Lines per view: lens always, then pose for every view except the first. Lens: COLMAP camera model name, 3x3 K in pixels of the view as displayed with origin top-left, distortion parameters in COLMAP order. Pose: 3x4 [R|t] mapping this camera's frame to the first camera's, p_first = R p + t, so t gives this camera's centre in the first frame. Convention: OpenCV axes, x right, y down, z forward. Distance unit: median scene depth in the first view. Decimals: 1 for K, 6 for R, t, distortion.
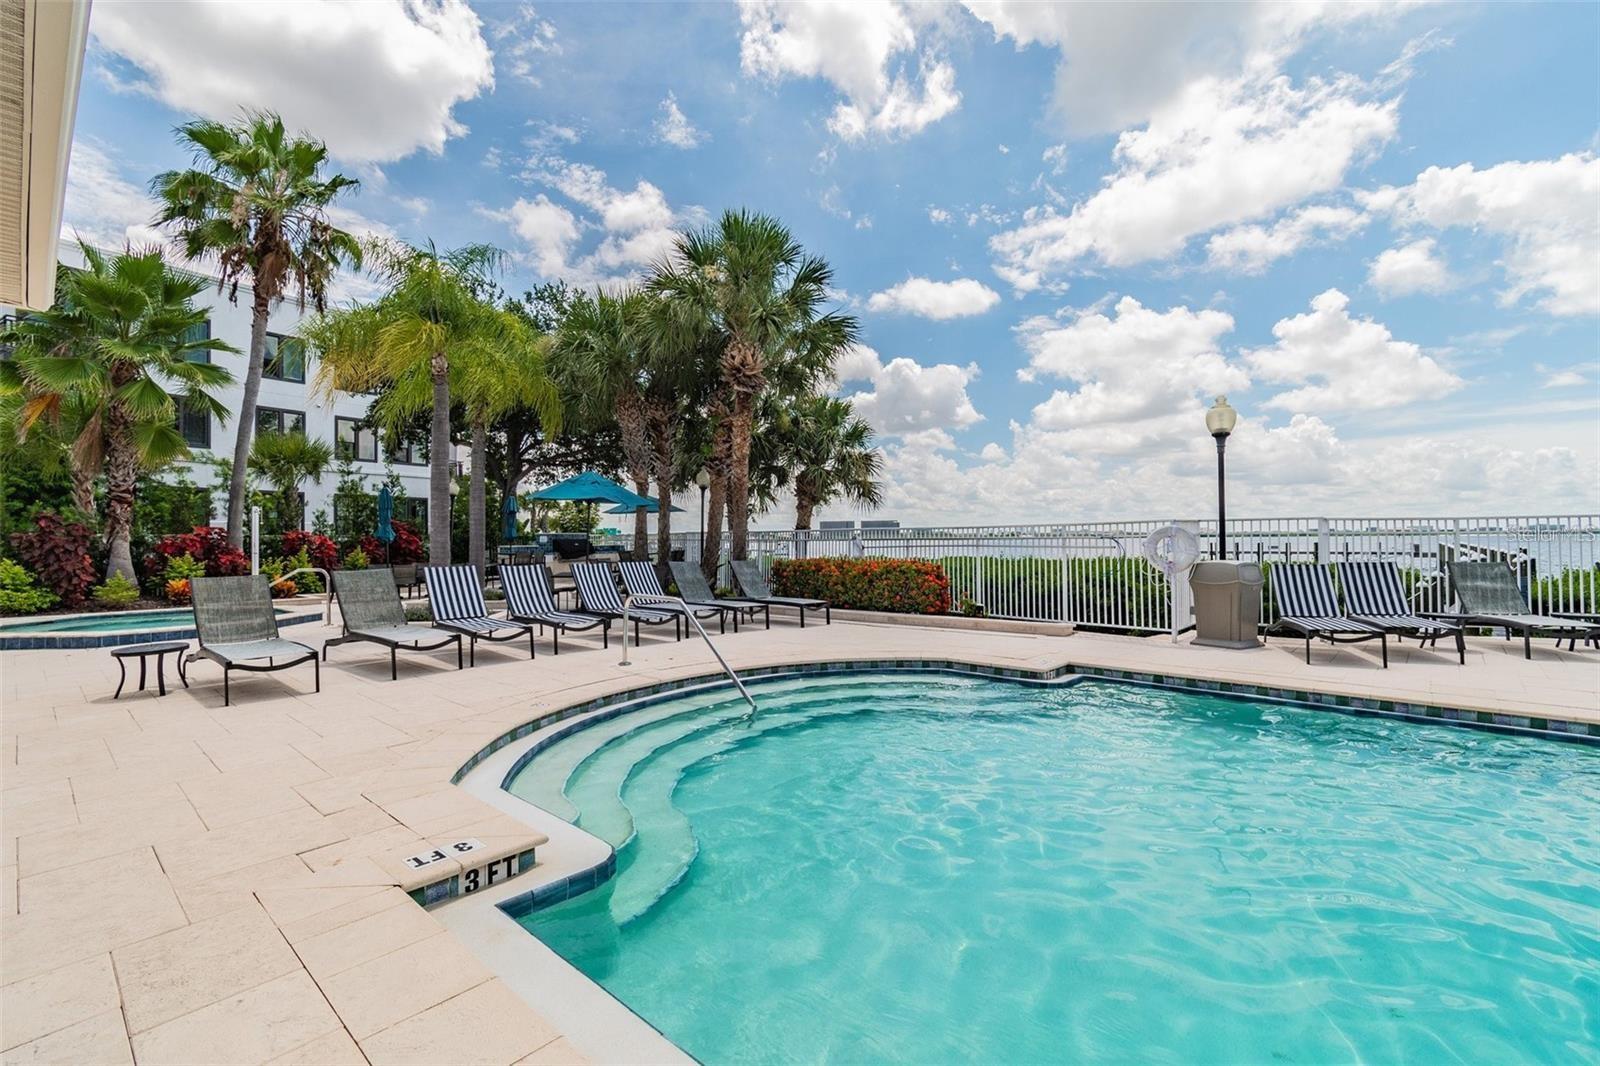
lens RADIAL K [[706.1, 0, 806.6], [0, 706.1, 528.1], [0, 0, 1]] dist [0.002566, 0.000395]
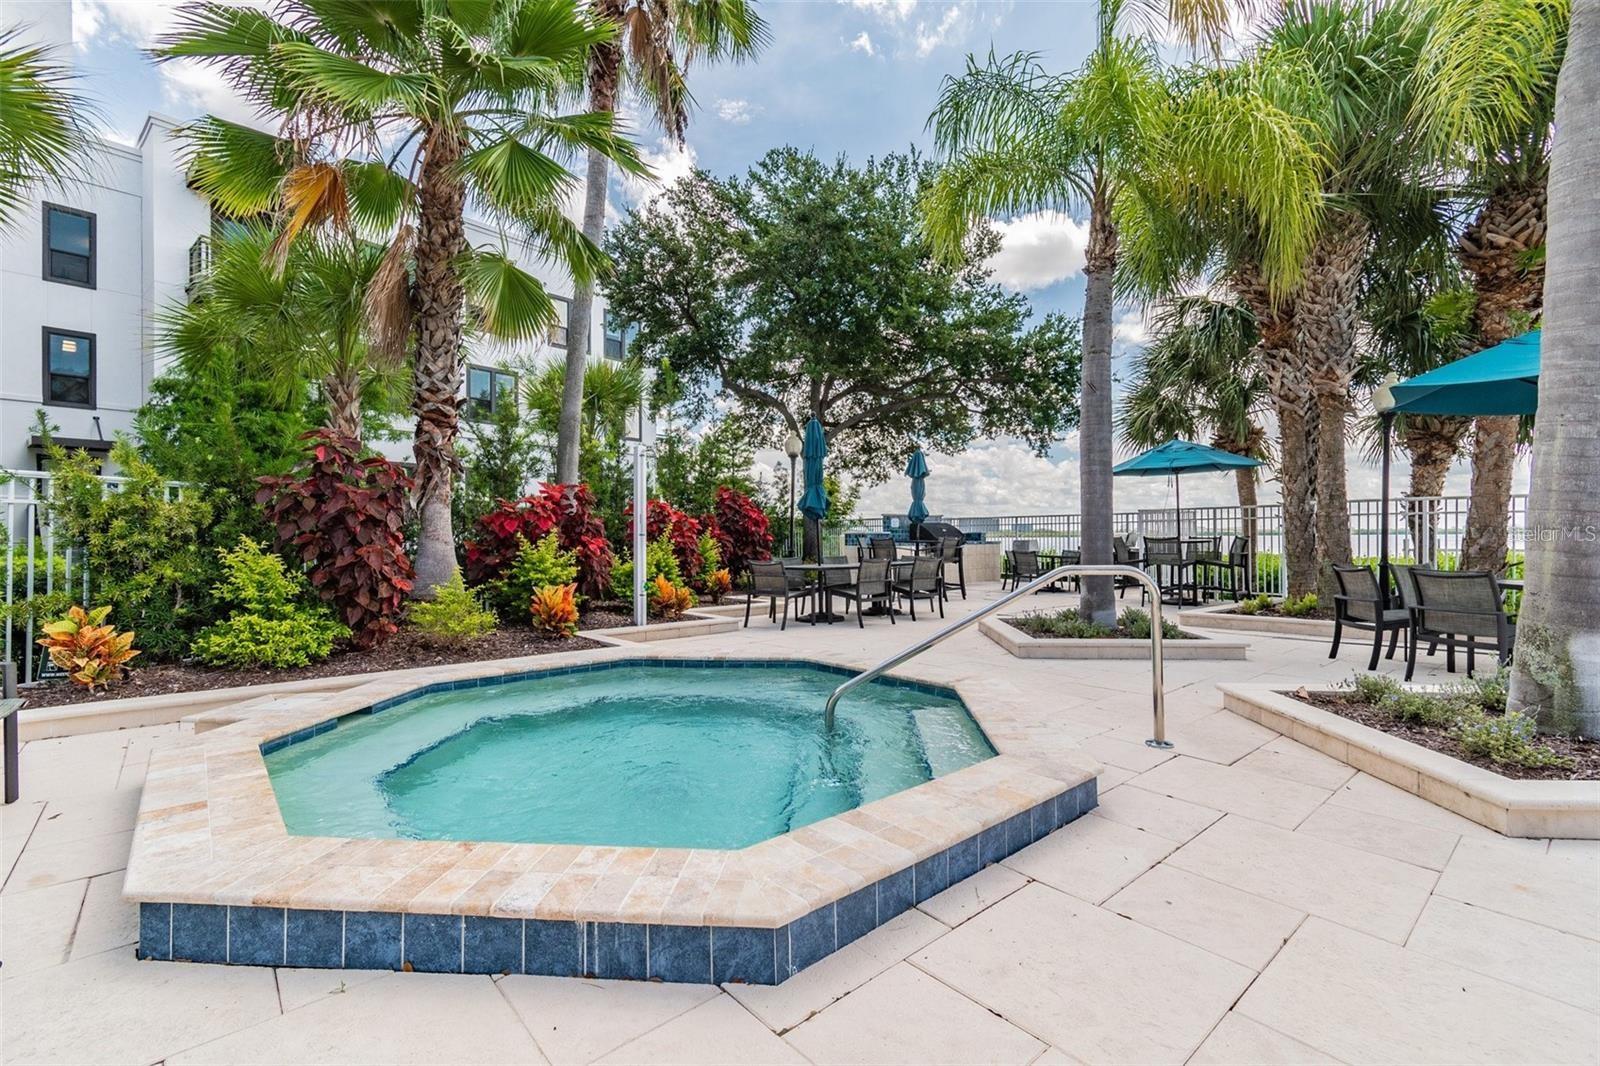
lens RADIAL K [[706.1, 0, 793.8], [0, 706.1, 536.6], [0, 0, 1]] dist [0.002566, 0.000395]
pose [[0.990872, 0.010161, -0.134421, -0.737893], [-0.009008, 0.999917, 0.009188, 0.035568], [0.134503, -0.007894, 0.990882, 0.618142]]
